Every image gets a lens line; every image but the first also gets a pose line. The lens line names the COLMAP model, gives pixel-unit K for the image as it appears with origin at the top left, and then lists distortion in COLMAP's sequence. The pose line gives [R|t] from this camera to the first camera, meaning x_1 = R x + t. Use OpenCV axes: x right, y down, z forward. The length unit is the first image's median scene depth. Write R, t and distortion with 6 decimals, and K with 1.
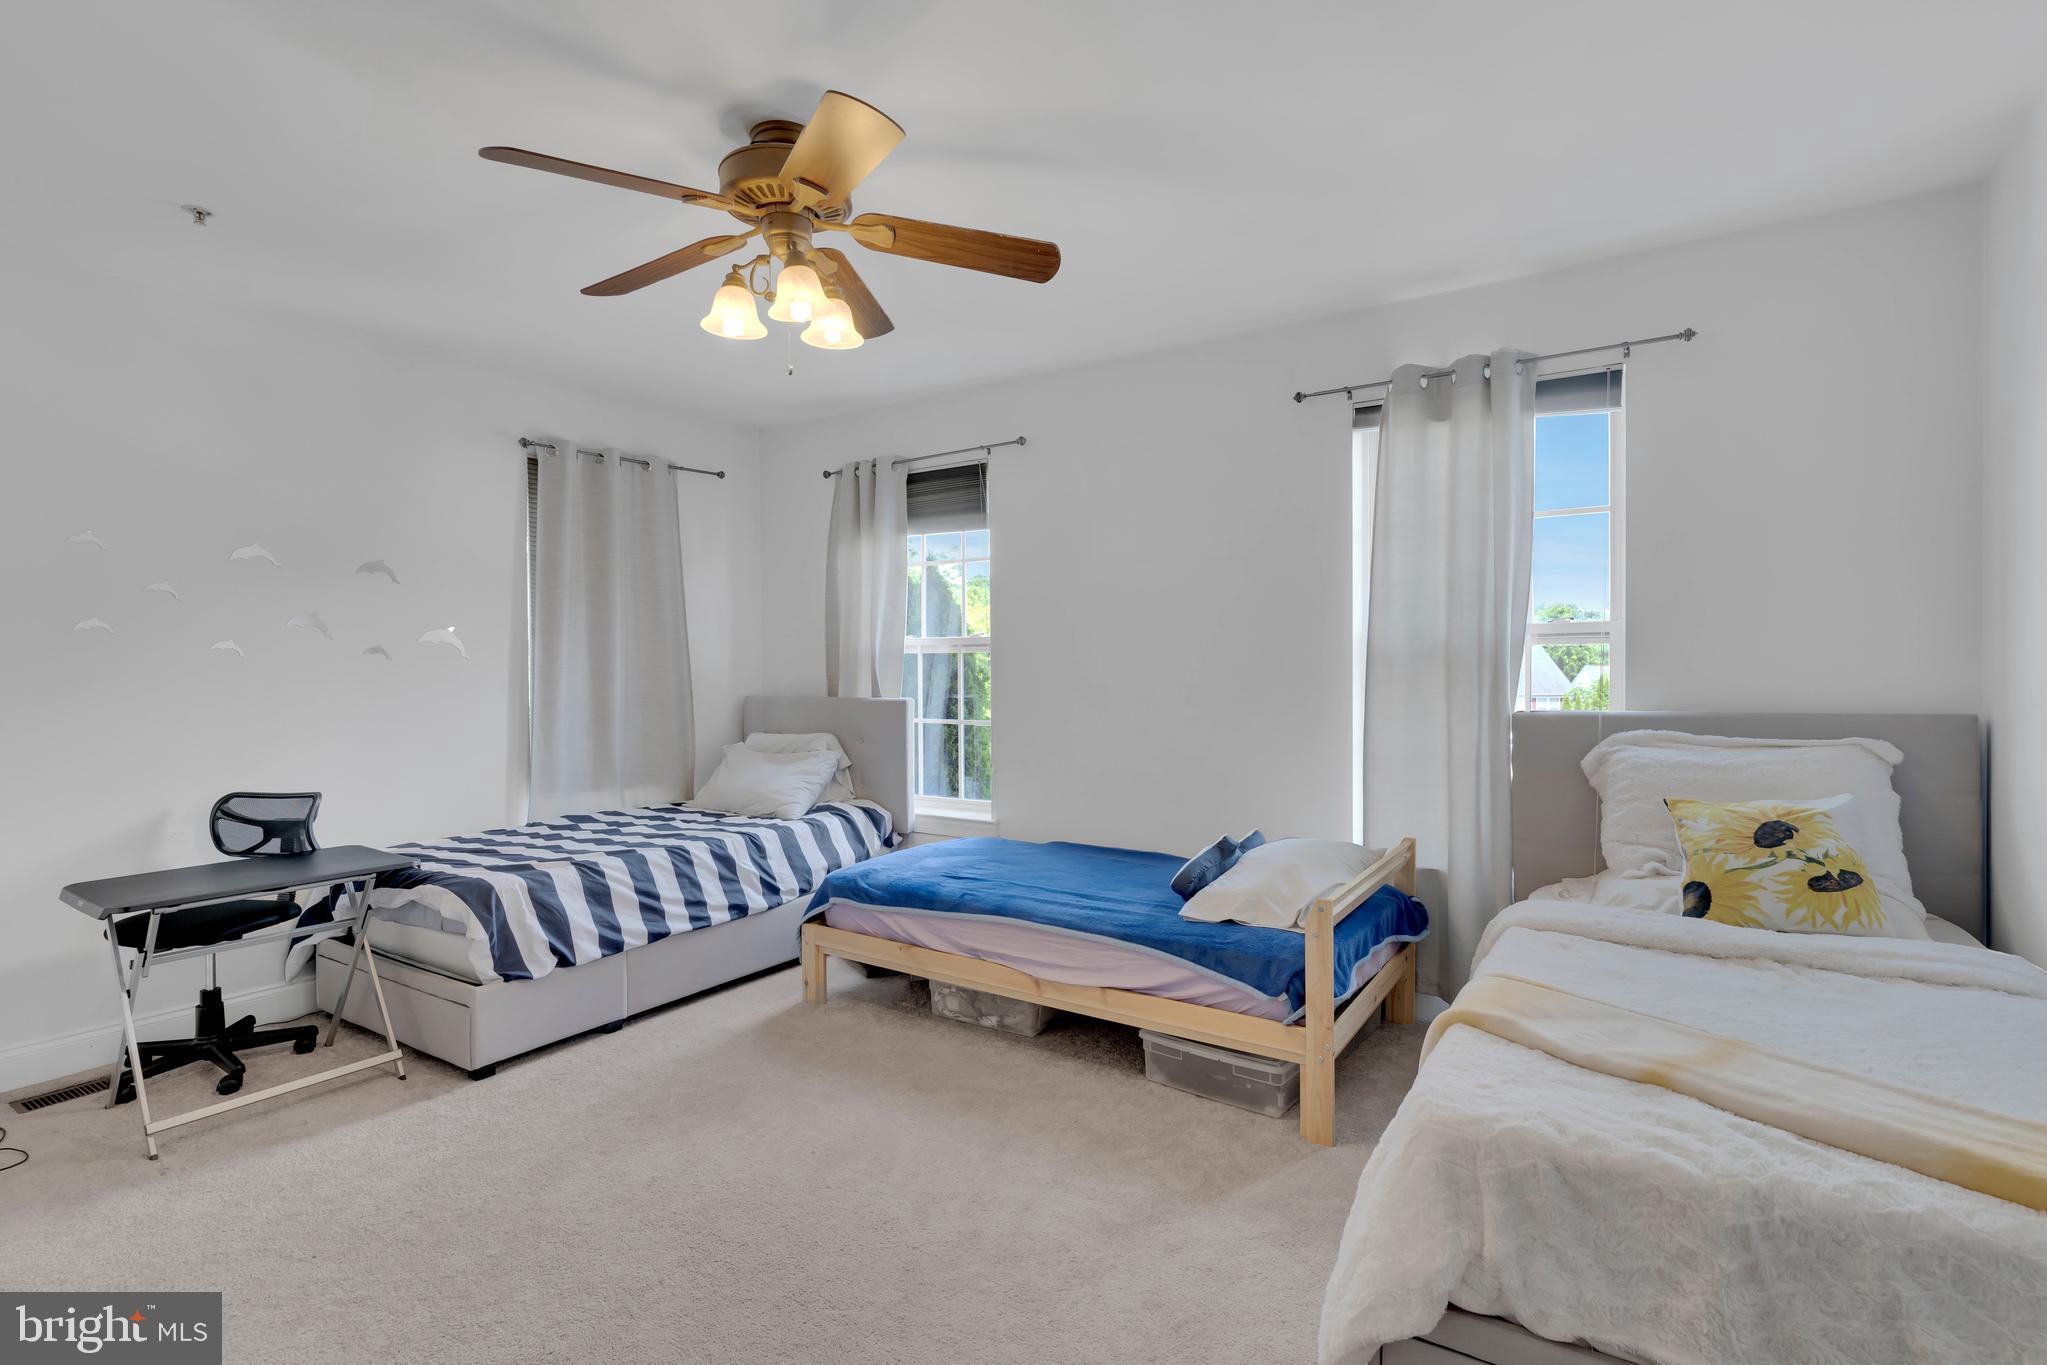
lens RADIAL K [[967.0, 0, 1099.2], [0, 967.0, 662.7], [0, 0, 1]] dist [0.002740, -0.000324]
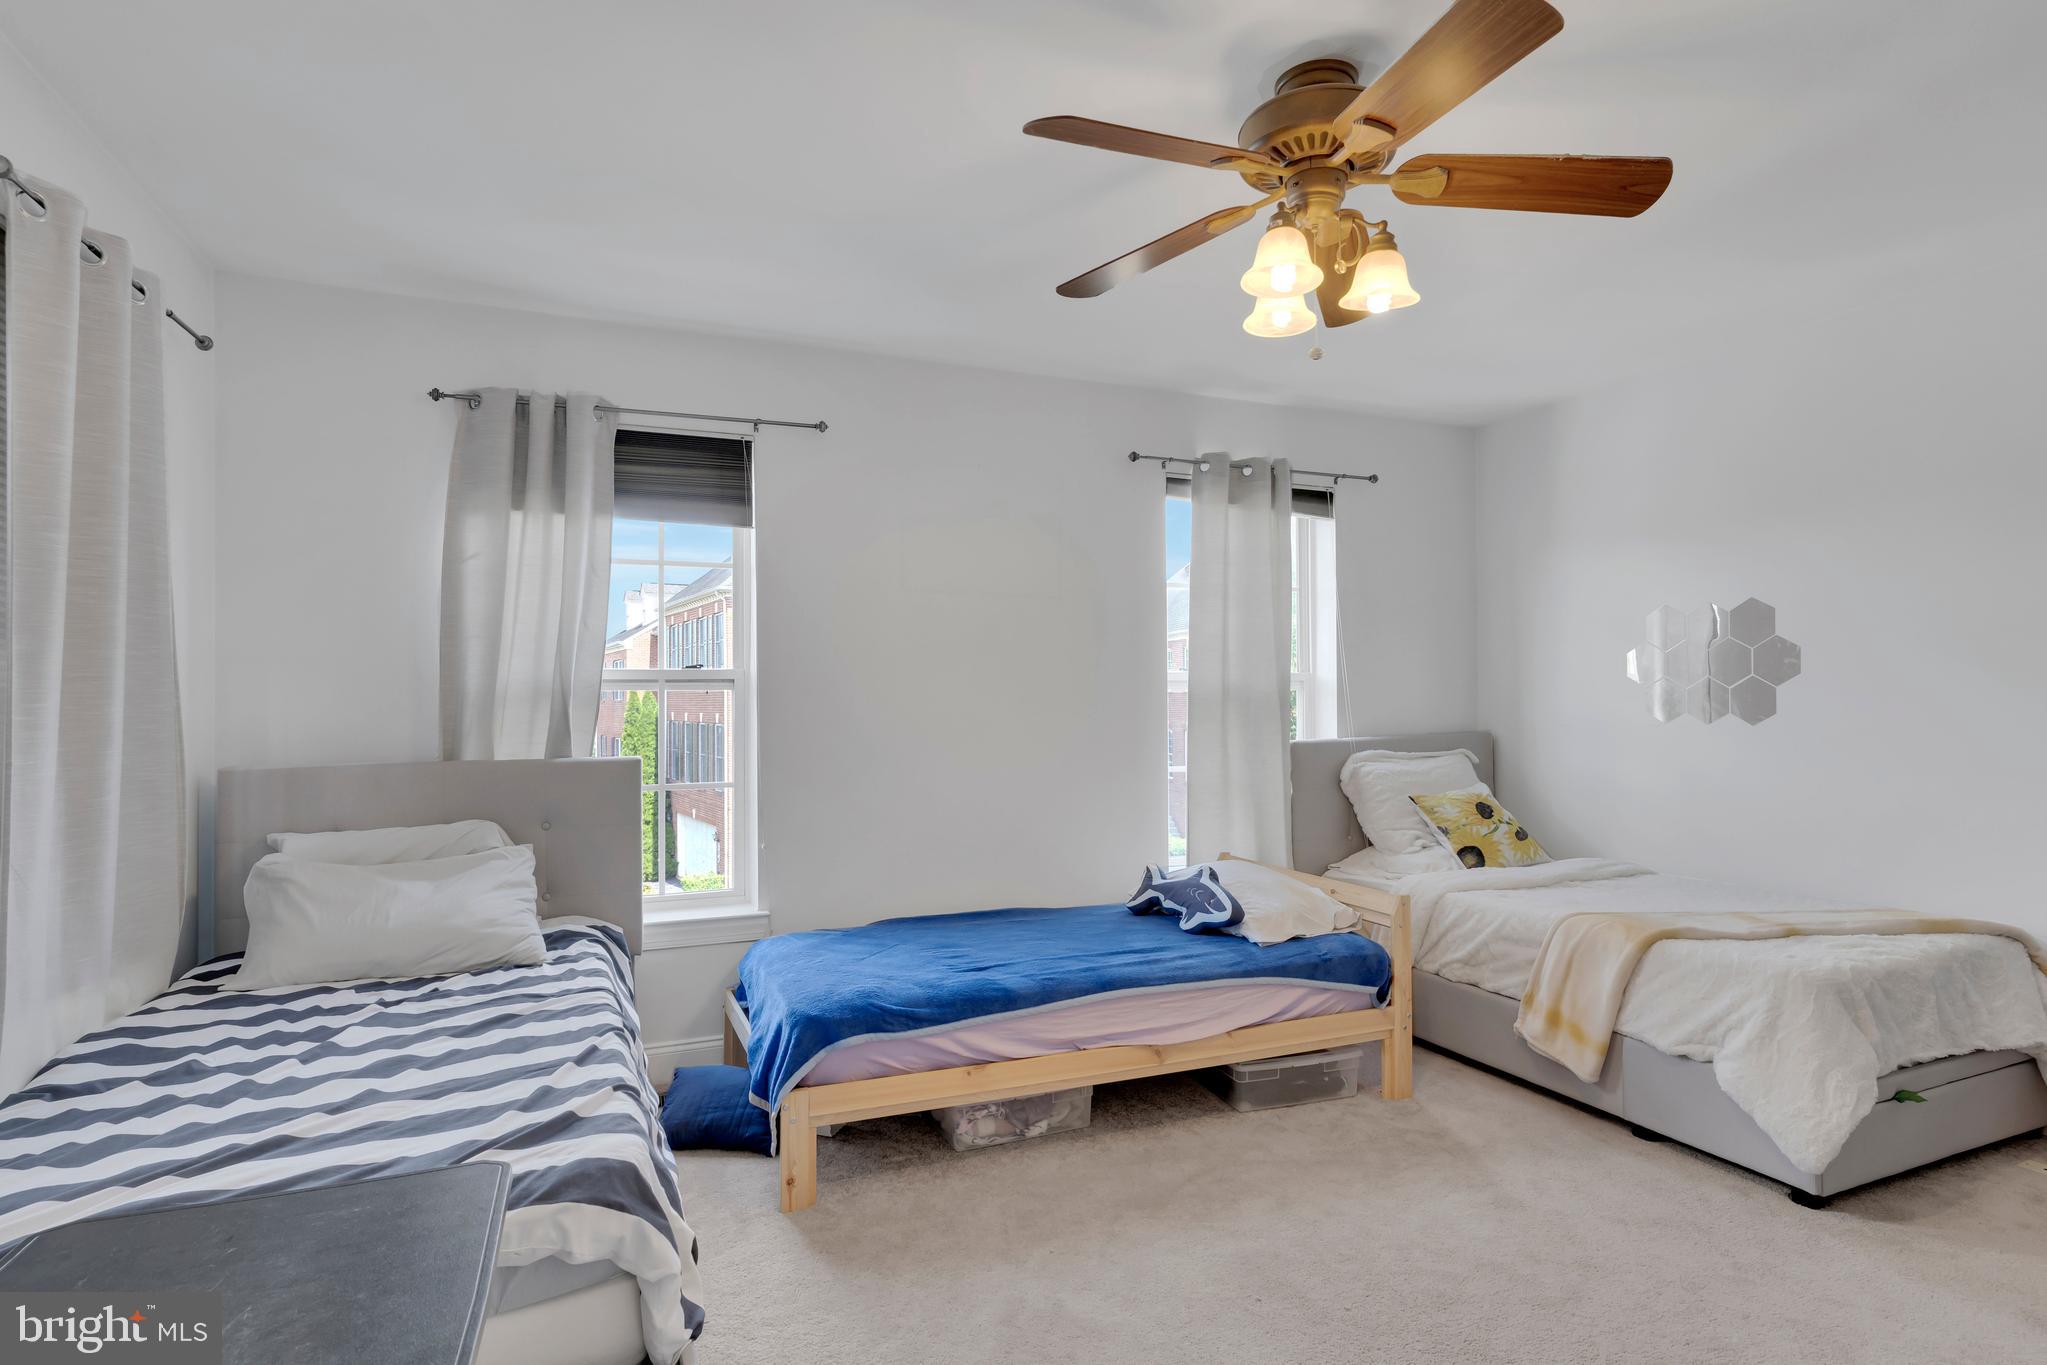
lens RADIAL K [[994.6, 0, 1022.5], [0, 994.6, 672.1], [0, 0, 1]] dist [0.001040, 0.000089]
pose [[0.596619, 0.030965, 0.801927, -0.816598], [0.004155, 0.999123, -0.041670, 0.012184], [-0.802514, 0.028193, 0.595967, 0.484204]]
